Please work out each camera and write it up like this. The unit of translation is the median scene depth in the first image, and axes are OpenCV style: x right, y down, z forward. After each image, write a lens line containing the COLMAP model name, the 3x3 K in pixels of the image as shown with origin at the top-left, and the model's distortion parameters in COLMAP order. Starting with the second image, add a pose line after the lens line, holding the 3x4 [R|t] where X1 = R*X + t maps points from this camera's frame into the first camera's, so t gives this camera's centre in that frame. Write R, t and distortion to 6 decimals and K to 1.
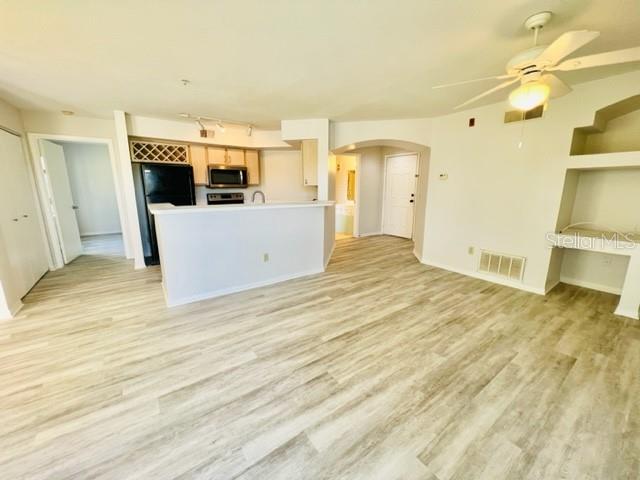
lens RADIAL K [[254.2, 0, 319.3], [0, 254.2, 239.5], [0, 0, 1]] dist [-0.000520, -0.000196]
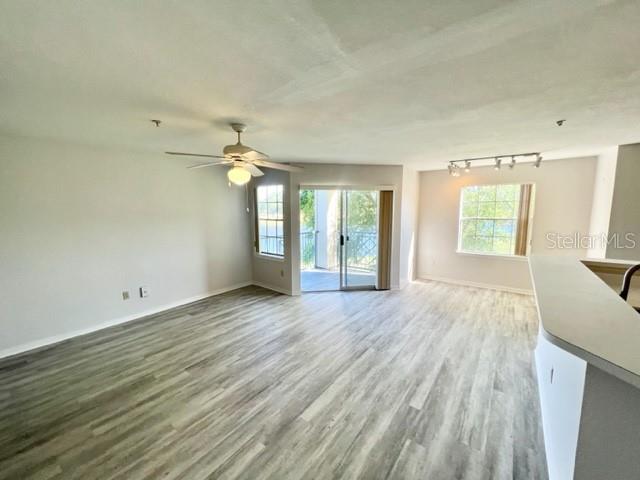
lens RADIAL K [[256.4, 0, 317.1], [0, 256.4, 240.2], [0, 0, 1]] dist [-0.003977, 0.000031]
pose [[-0.957512, 0.041416, -0.285404, 0.570201], [-0.052735, 0.947805, 0.314460, -0.476704], [0.283531, 0.316150, -0.905350, 1.726809]]
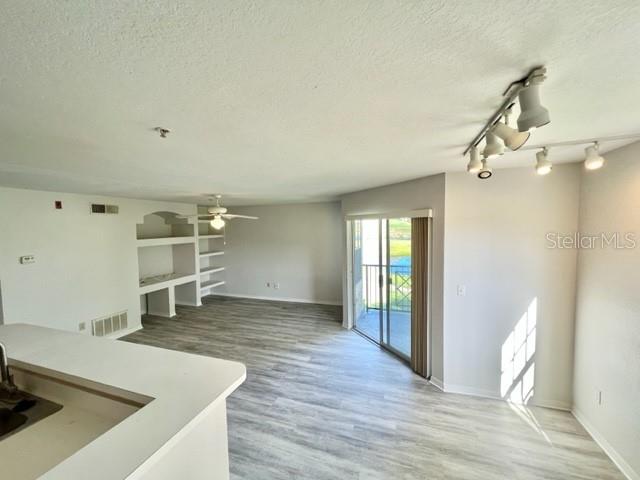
lens RADIAL K [[256.4, 0, 319.9], [0, 256.4, 238.8], [0, 0, 1]] dist [-0.003977, 0.000031]
pose [[-0.581173, -0.028856, 0.813268, -1.178272], [0.183022, 0.969133, 0.165176, -0.441141], [-0.792932, 0.244842, -0.557953, 1.110295]]
